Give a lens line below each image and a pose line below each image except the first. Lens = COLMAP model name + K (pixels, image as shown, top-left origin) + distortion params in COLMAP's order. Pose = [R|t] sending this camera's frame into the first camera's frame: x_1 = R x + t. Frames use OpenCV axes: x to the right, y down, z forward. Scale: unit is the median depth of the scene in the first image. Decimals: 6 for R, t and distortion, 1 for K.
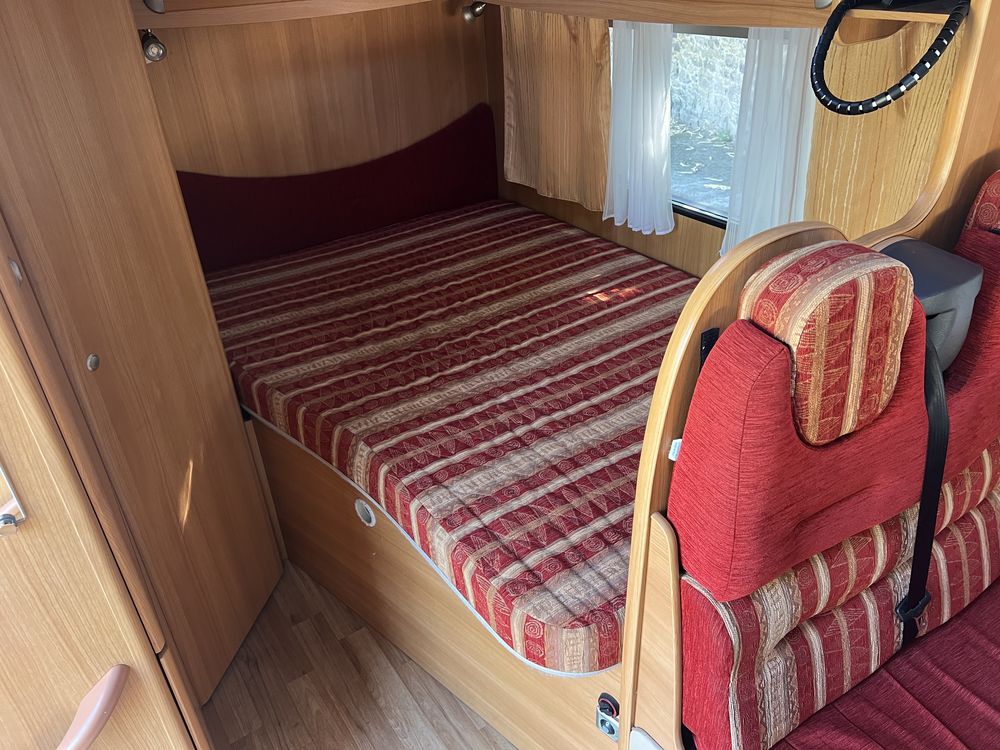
lens RADIAL K [[746.2, 0, 500.0], [0, 746.2, 375.0], [0, 0, 1]] dist [0.053985, -0.065509]
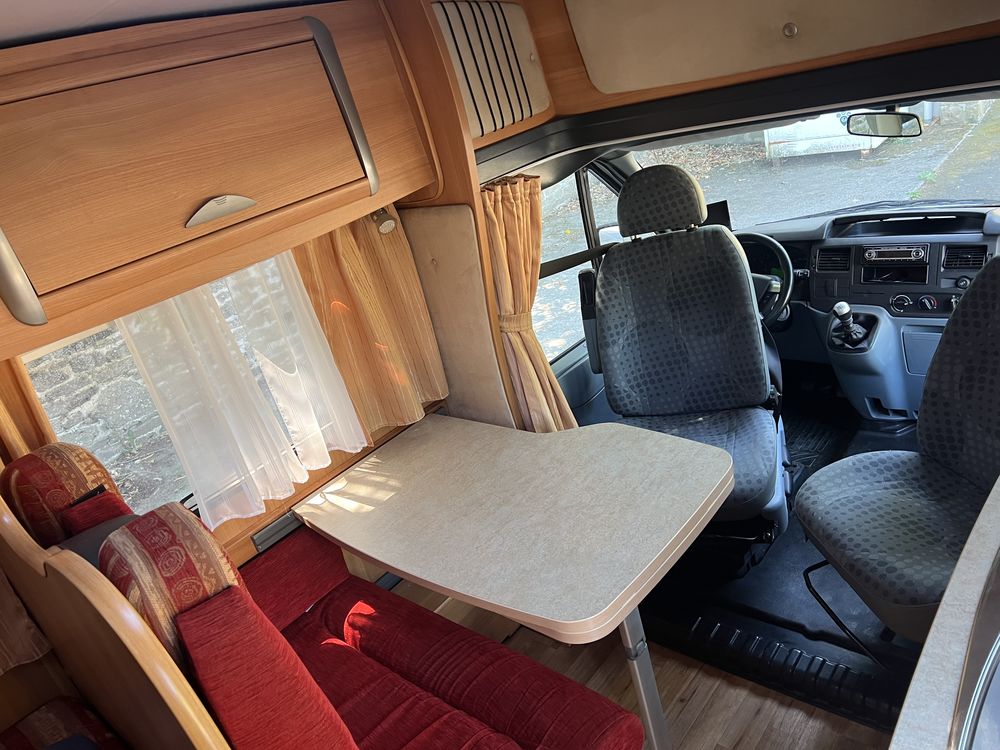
lens RADIAL K [[746.2, 0, 500.0], [0, 746.2, 375.0], [0, 0, 1]] dist [0.053985, -0.065509]
pose [[-0.217878, -0.285962, 0.933142, -0.427788], [0.713147, 0.606088, 0.352248, -0.231499], [-0.666296, 0.742215, 0.071880, 0.336102]]
